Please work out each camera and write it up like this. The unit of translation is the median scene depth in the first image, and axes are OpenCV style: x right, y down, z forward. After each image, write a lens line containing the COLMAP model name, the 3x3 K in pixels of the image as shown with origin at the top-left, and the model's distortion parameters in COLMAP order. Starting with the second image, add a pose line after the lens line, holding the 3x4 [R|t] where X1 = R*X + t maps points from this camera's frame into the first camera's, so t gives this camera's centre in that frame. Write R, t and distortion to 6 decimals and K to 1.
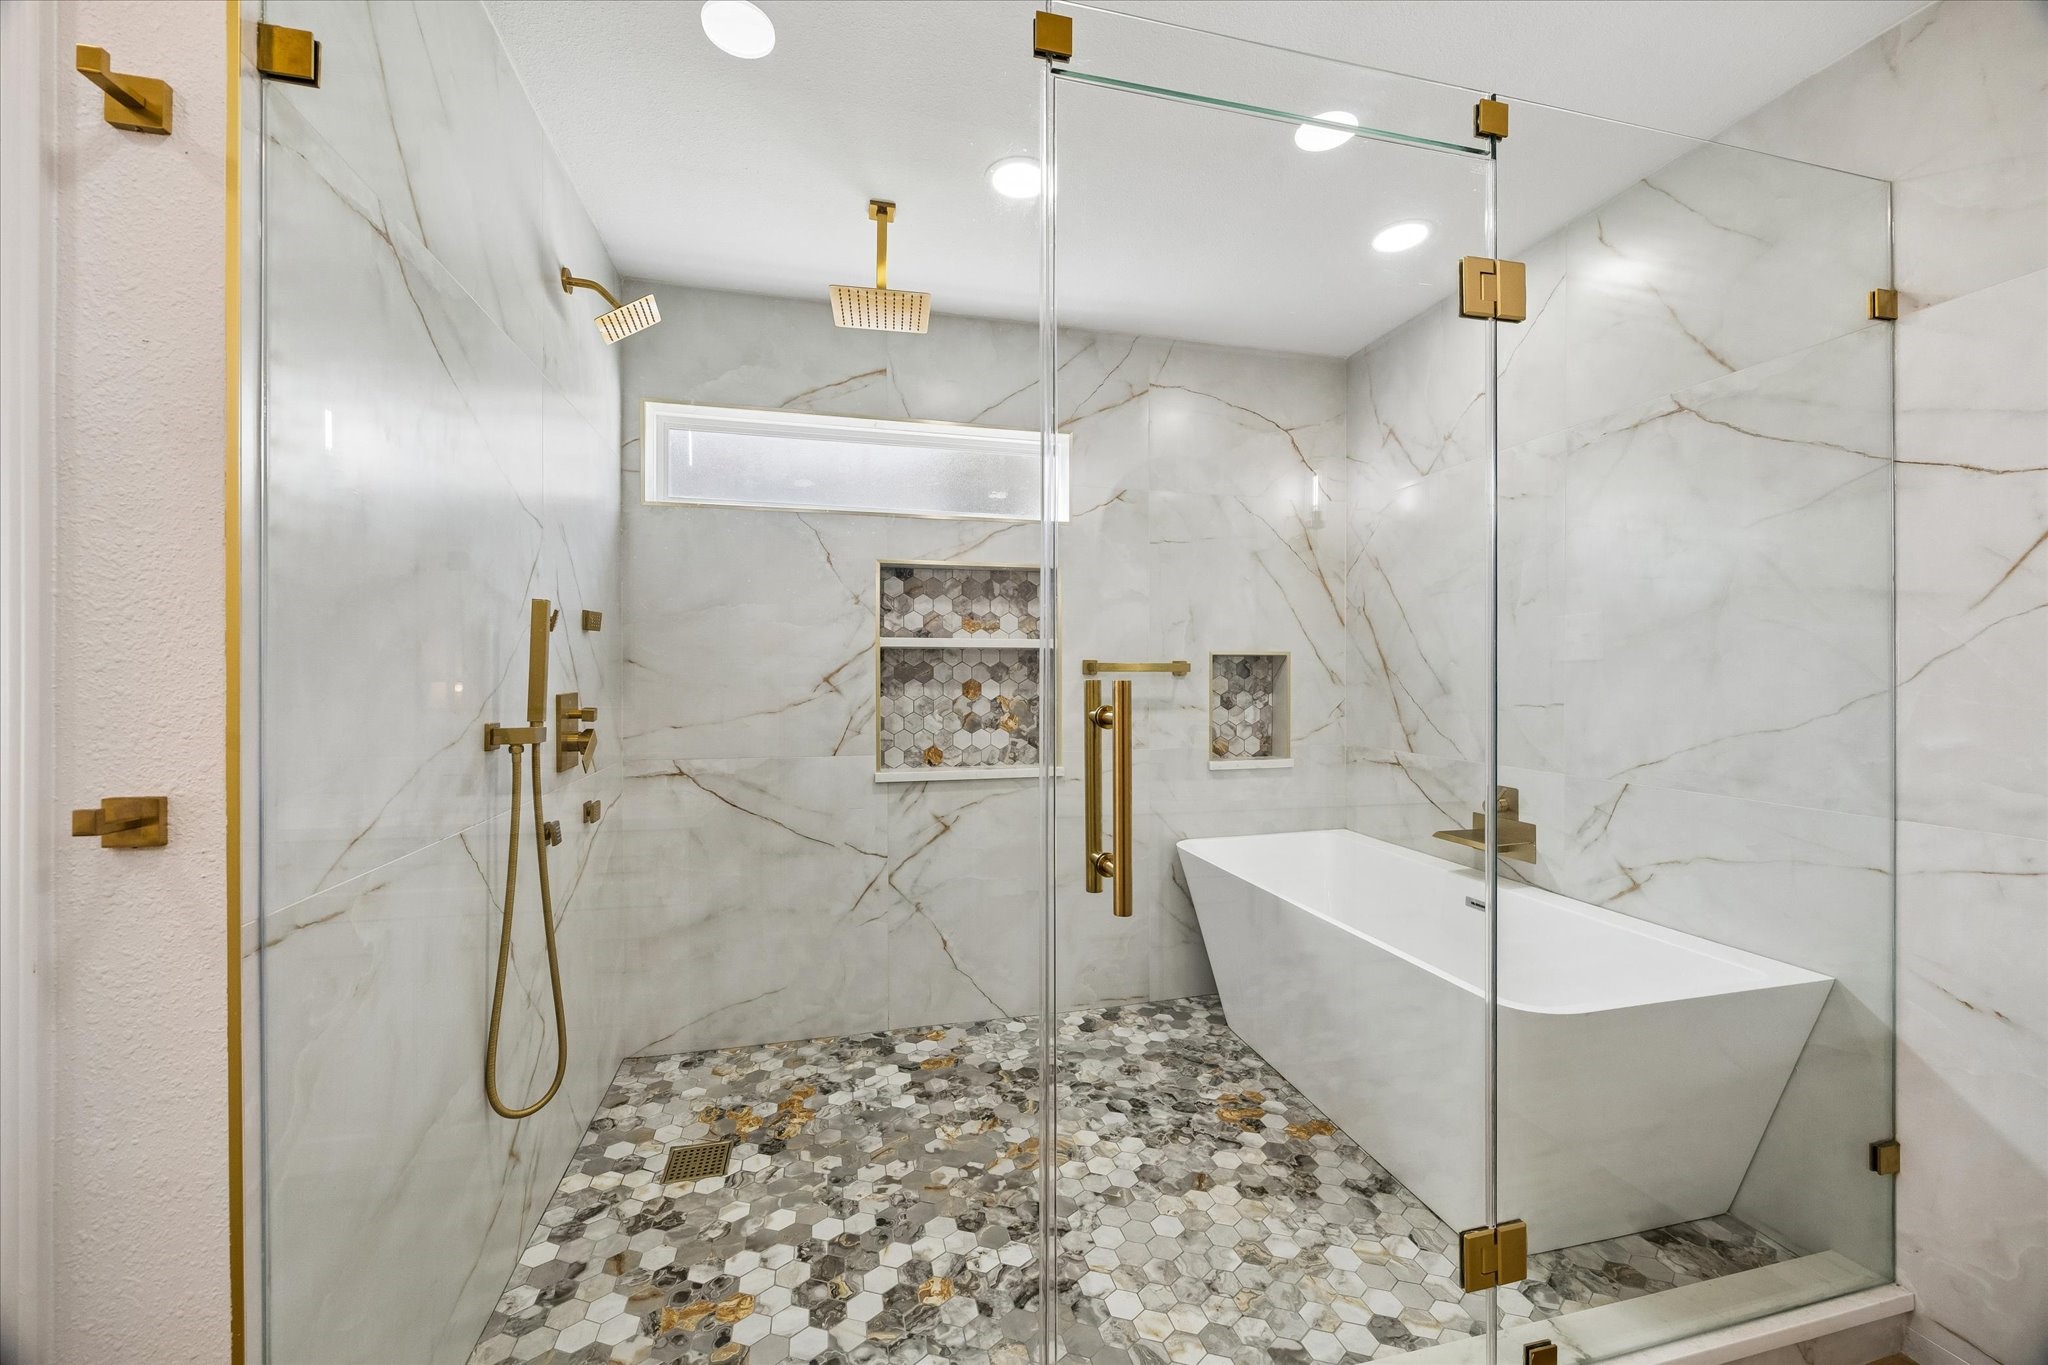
lens RADIAL K [[778.7, 0, 1026.4], [0, 778.7, 676.7], [0, 0, 1]] dist [0.000813, 0.000009]
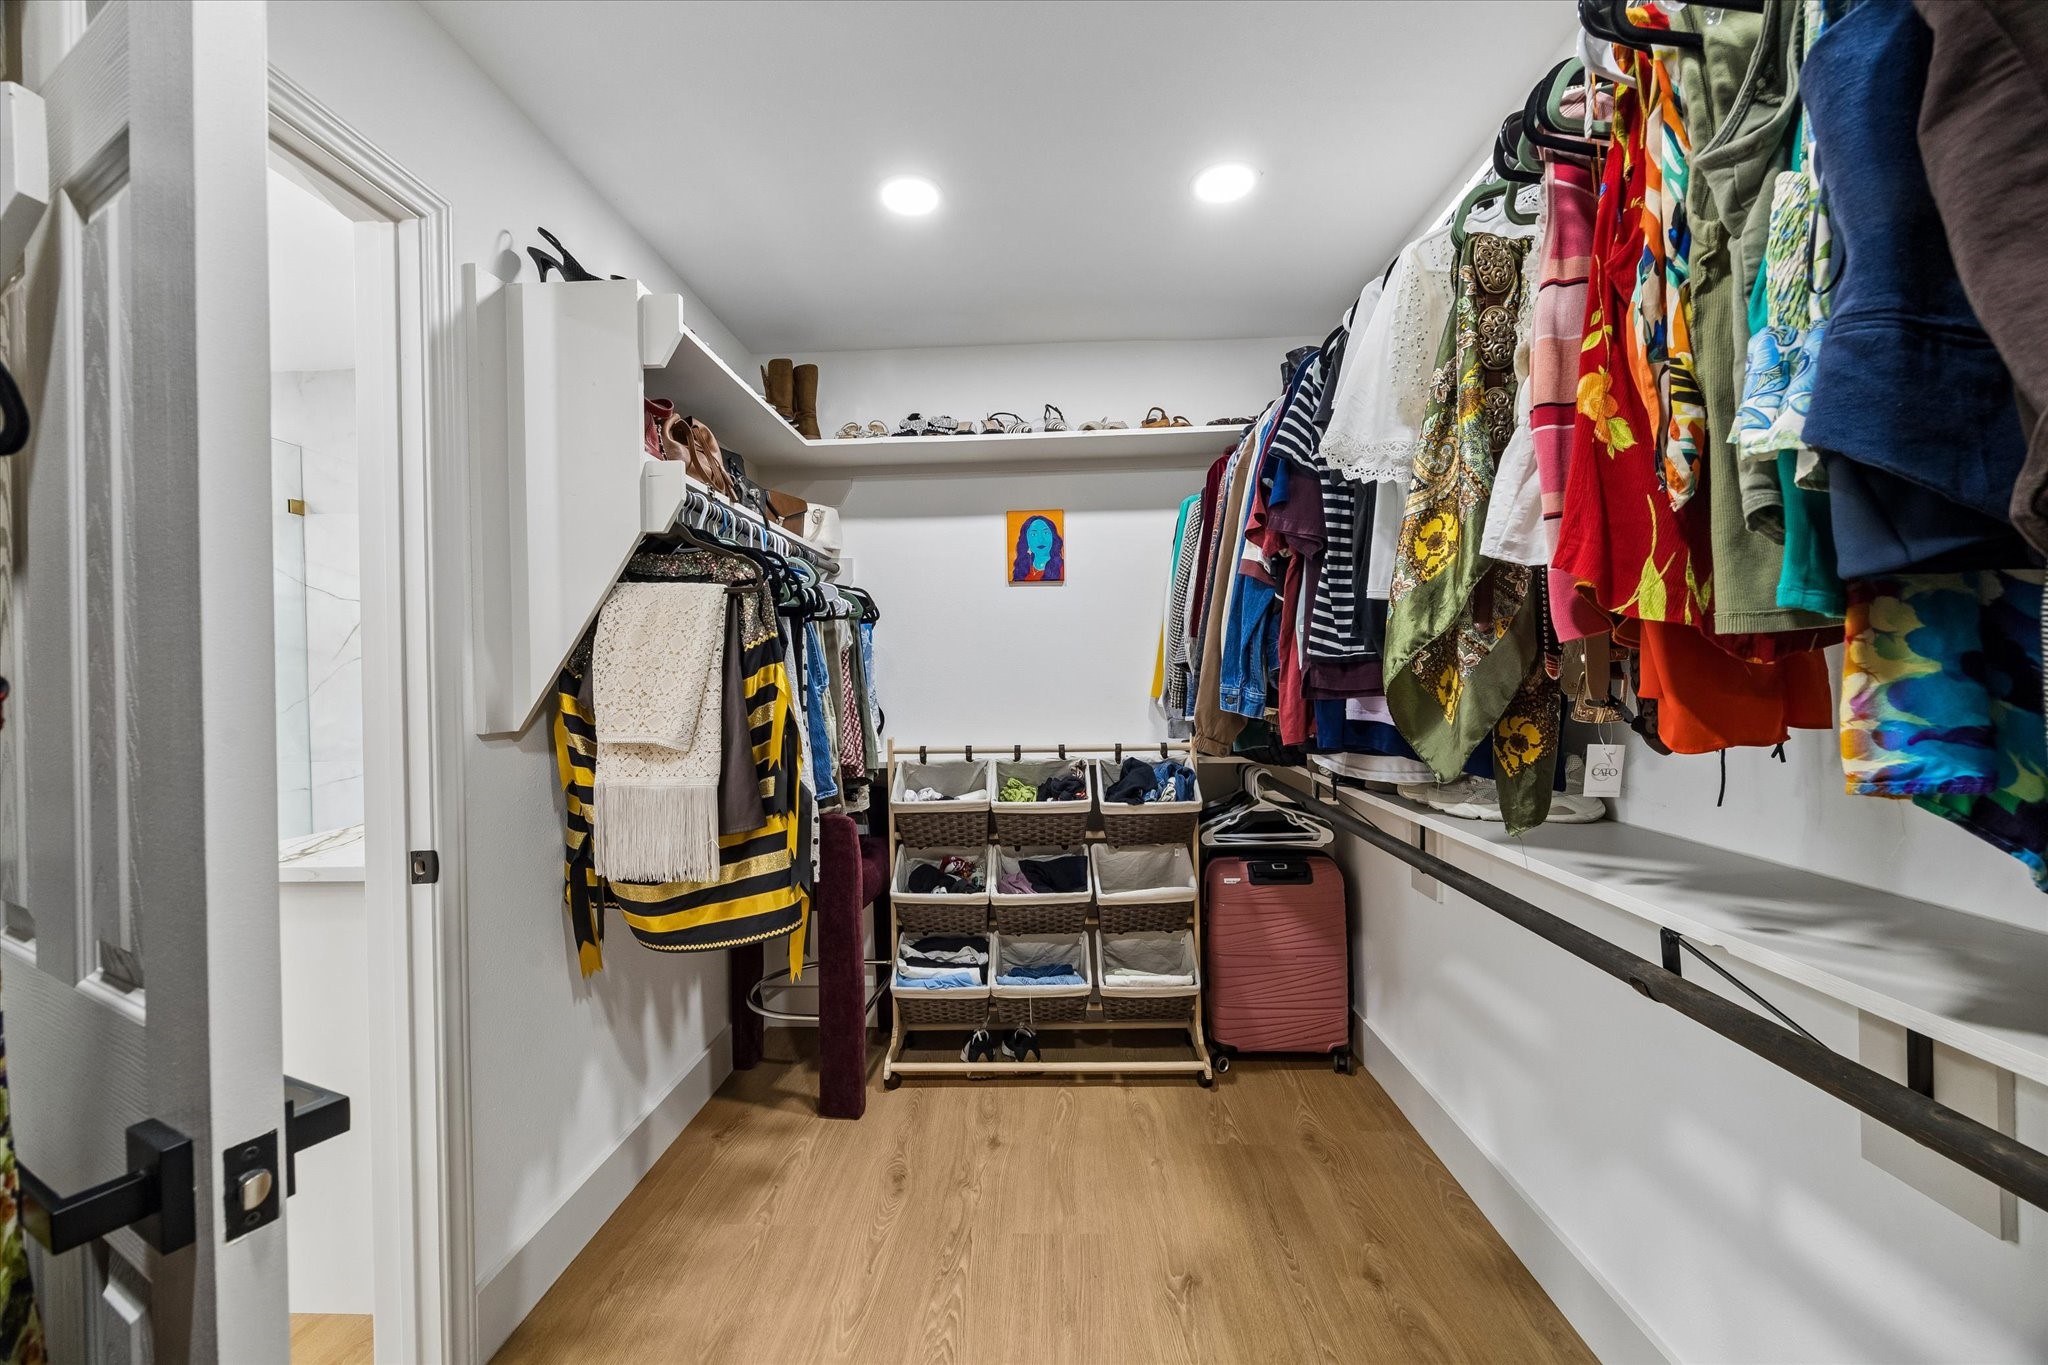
lens RADIAL K [[778.7, 0, 1025.4], [0, 778.7, 679.3], [0, 0, 1]] dist [0.000813, 0.000009]
pose [[0.283734, -0.009958, 0.958851, -0.298843], [0.024969, 0.999684, 0.002993, 0.009323], [-0.958578, 0.023092, 0.283893, -1.352058]]
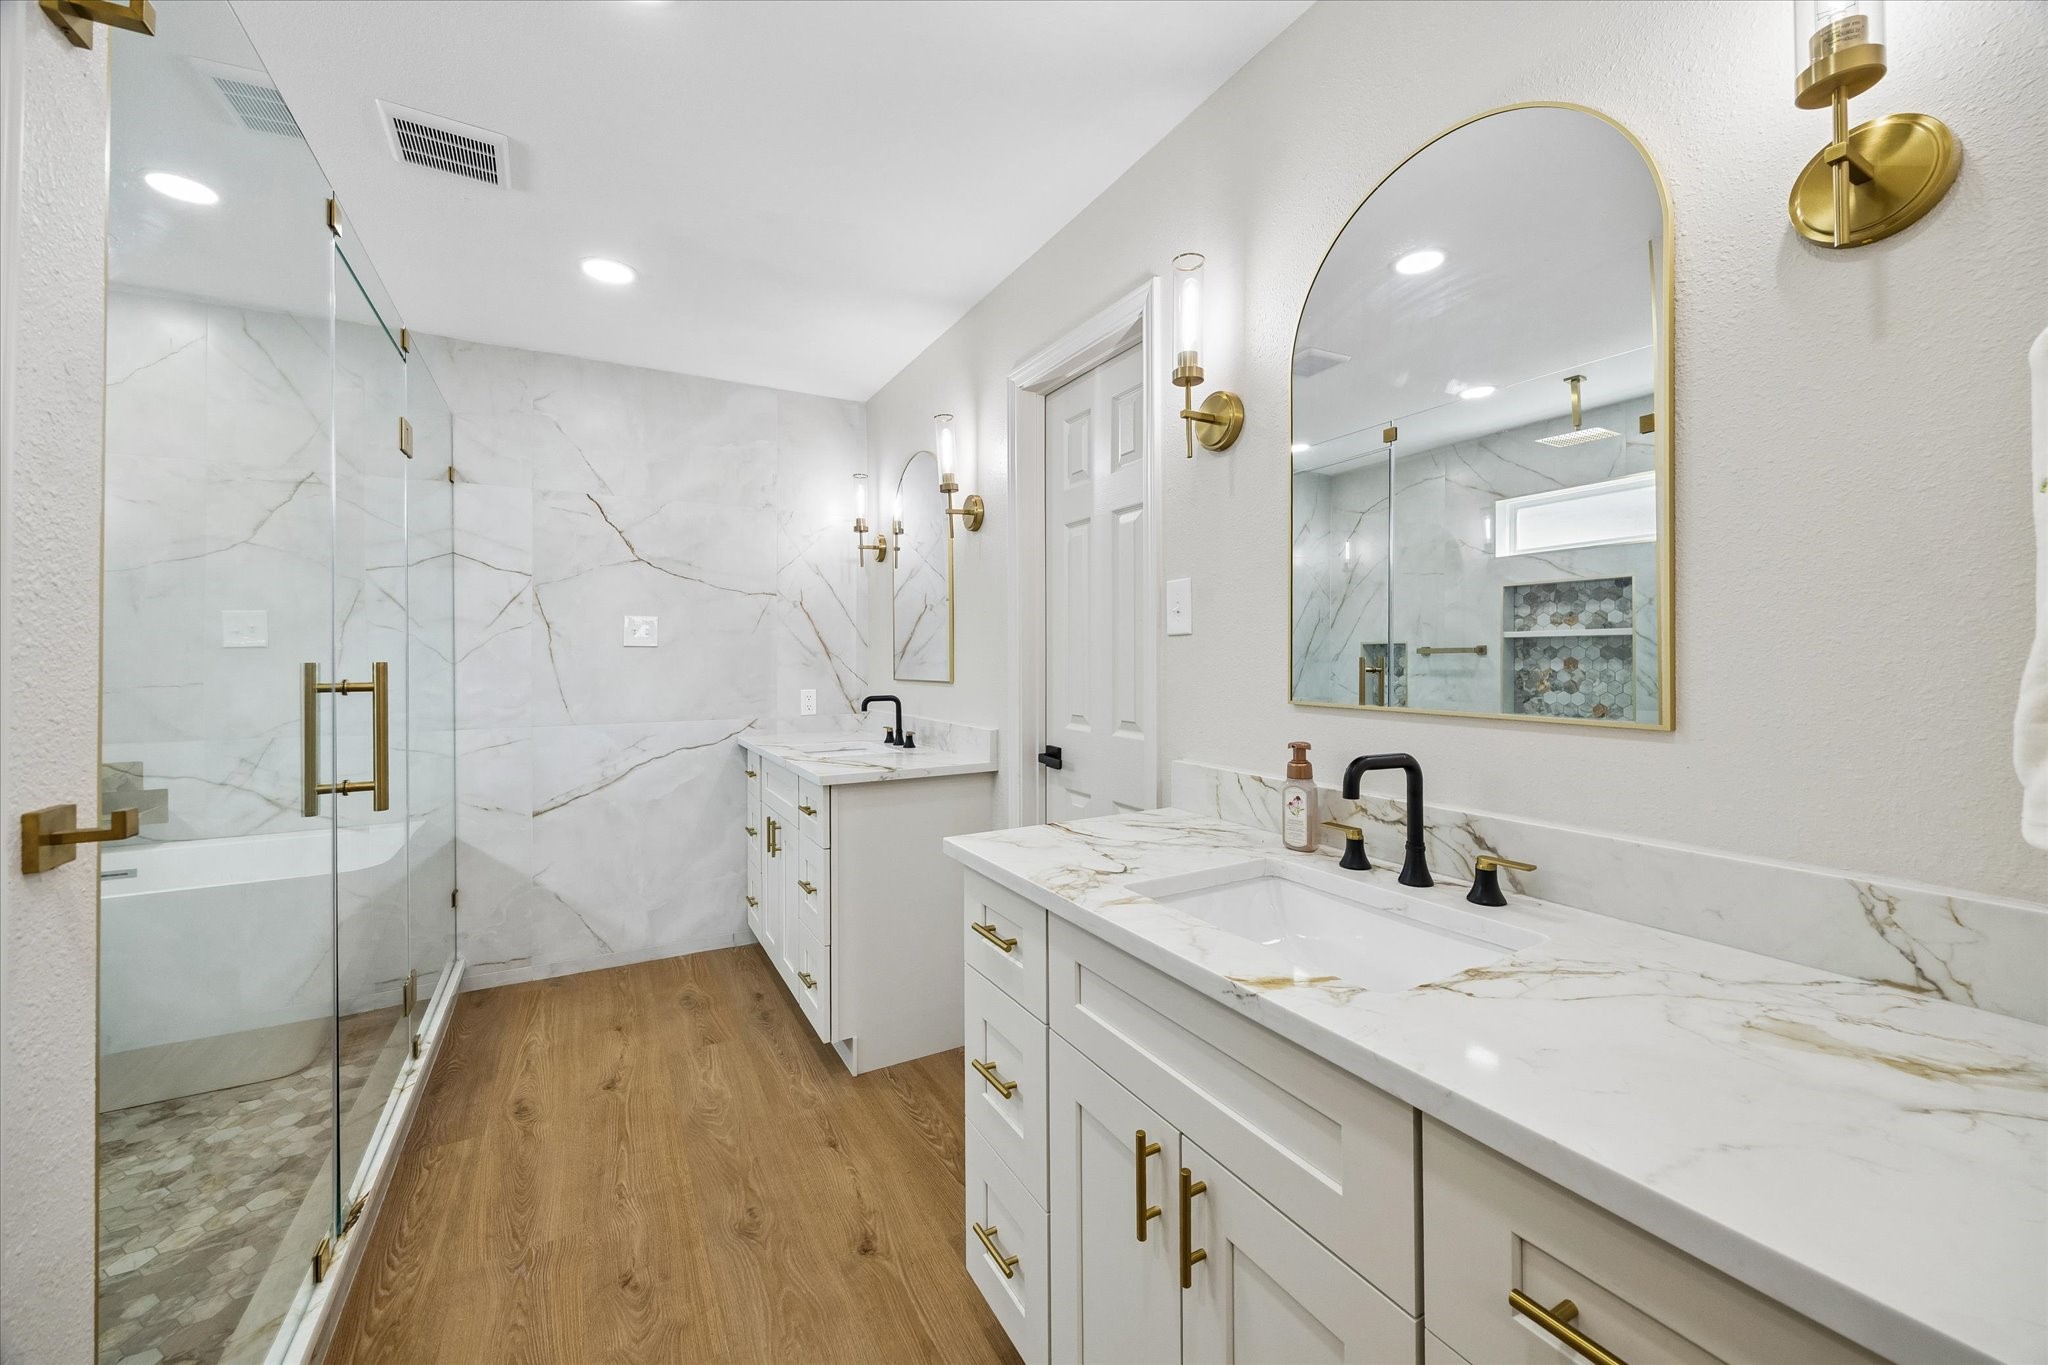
lens RADIAL K [[778.7, 0, 1022.6], [0, 778.7, 663.1], [0, 0, 1]] dist [0.000813, 0.000009]
pose [[-0.266072, -0.007736, 0.963922, -1.210774], [0.003435, 0.999954, 0.008974, -0.003915], [-0.963947, 0.005699, -0.266033, 0.120653]]
